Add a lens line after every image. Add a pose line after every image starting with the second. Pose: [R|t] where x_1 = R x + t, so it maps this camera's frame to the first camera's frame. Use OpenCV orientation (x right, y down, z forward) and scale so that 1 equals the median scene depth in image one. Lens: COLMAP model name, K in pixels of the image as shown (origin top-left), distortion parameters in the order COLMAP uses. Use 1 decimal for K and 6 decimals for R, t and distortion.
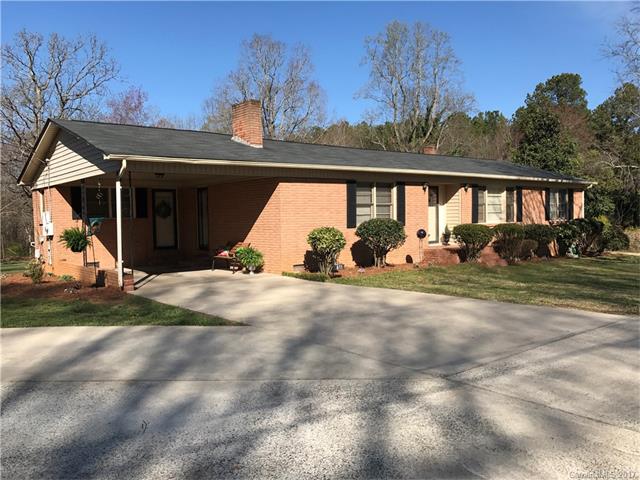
lens RADIAL K [[519.6, 0, 320.0], [0, 519.6, 240.0], [0, 0, 1]] dist [0.016272, -0.004402]
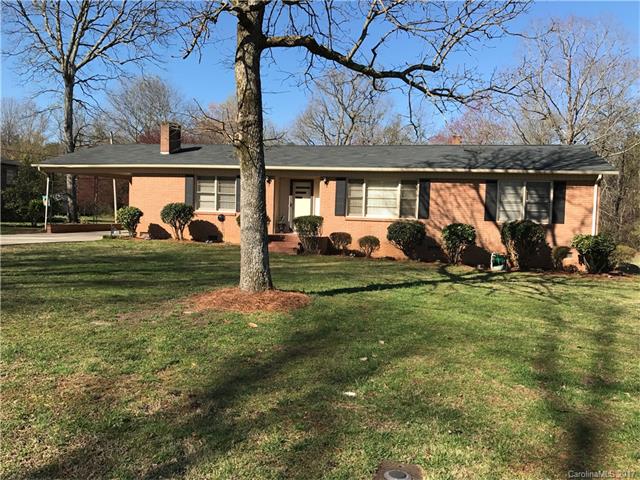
lens RADIAL K [[519.6, 0, 320.0], [0, 519.6, 240.0], [0, 0, 1]] dist [0.016272, -0.004402]
pose [[0.600009, 0.084640, -0.795503, 1.106050], [-0.081549, 0.995679, 0.044429, -0.028454], [0.795826, 0.038215, 0.604318, 0.376827]]
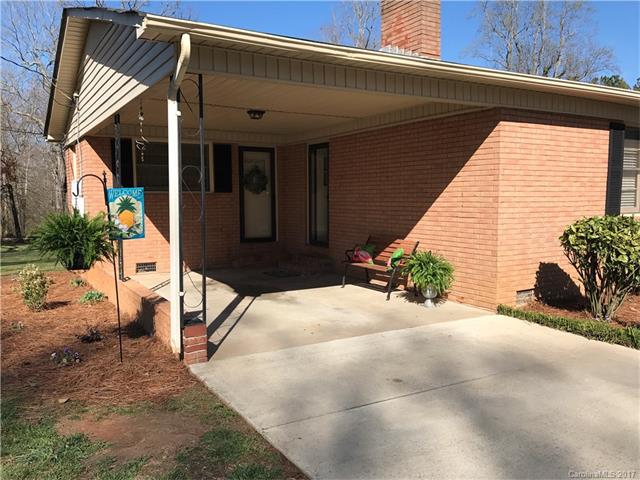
lens RADIAL K [[519.6, 0, 320.0], [0, 519.6, 240.0], [0, 0, 1]] dist [0.016272, -0.004402]
pose [[0.990146, 0.027343, -0.137341, -0.128417], [-0.021569, 0.998827, 0.043354, -0.013553], [0.138365, -0.039964, 0.989575, 0.364108]]
